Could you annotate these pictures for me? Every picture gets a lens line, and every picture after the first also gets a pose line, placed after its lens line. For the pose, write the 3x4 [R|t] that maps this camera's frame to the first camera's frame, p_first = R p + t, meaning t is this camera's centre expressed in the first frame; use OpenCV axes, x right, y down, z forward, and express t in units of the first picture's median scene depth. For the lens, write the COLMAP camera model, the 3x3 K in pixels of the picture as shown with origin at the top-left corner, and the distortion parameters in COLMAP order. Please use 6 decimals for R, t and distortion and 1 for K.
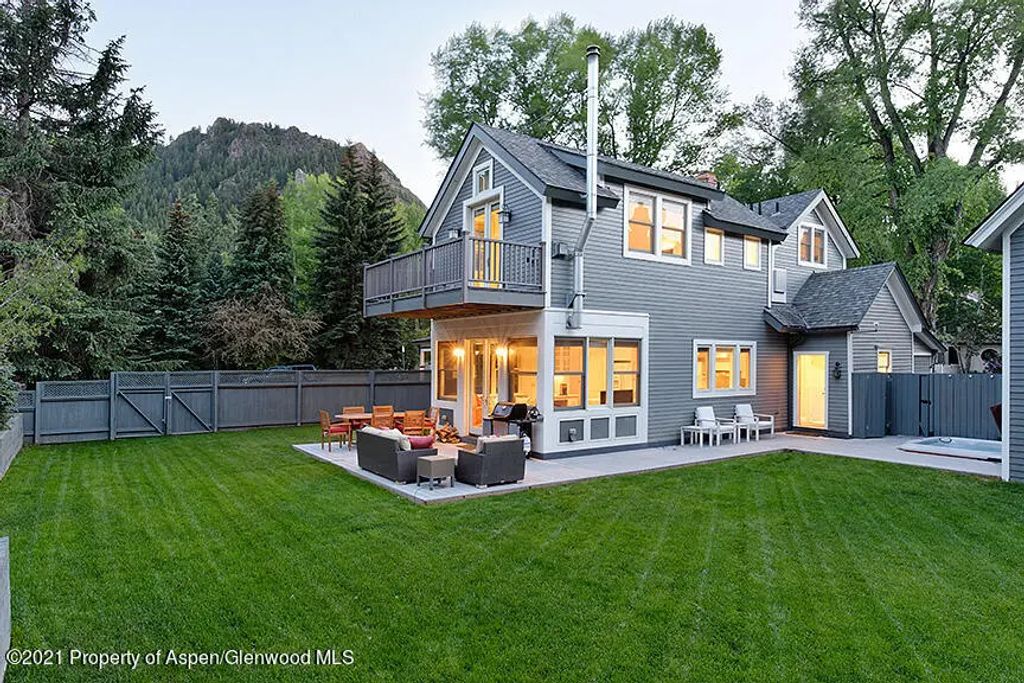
lens RADIAL K [[623.4, 0, 514.3], [0, 623.4, 342.5], [0, 0, 1]] dist [-0.005473, 0.000366]
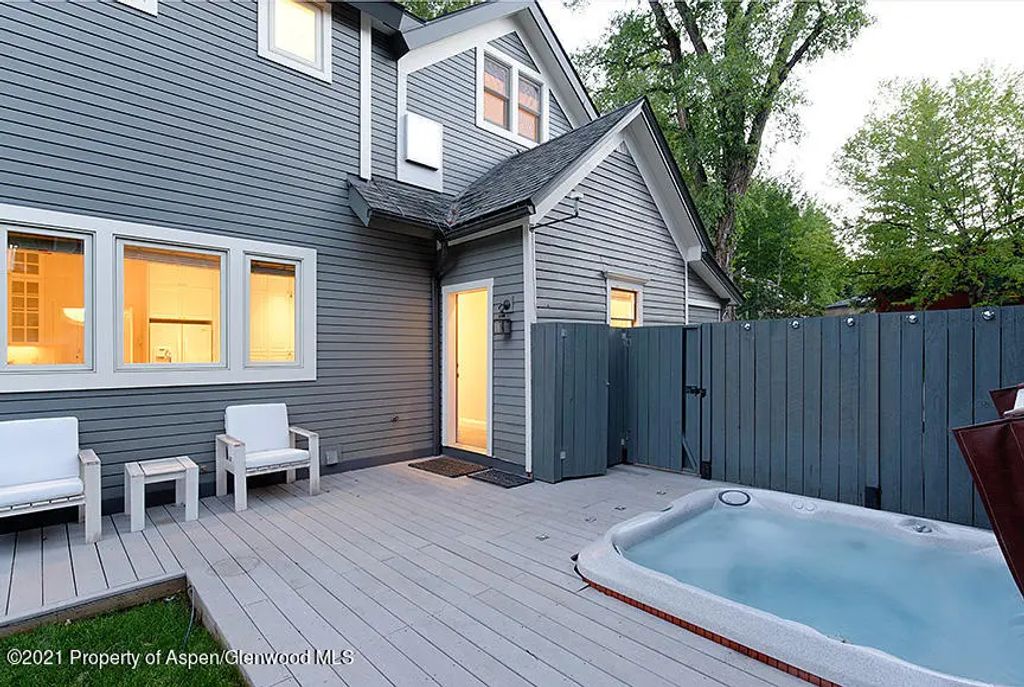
lens RADIAL K [[488.0, 0, 510.3], [0, 488.0, 350.8], [0, 0, 1]] dist [-0.001809, -0.000376]
pose [[0.988678, -0.006903, 0.149895, 0.459005], [0.004564, 0.999862, 0.015944, 0.058950], [-0.149984, -0.015079, 0.988573, 0.649738]]
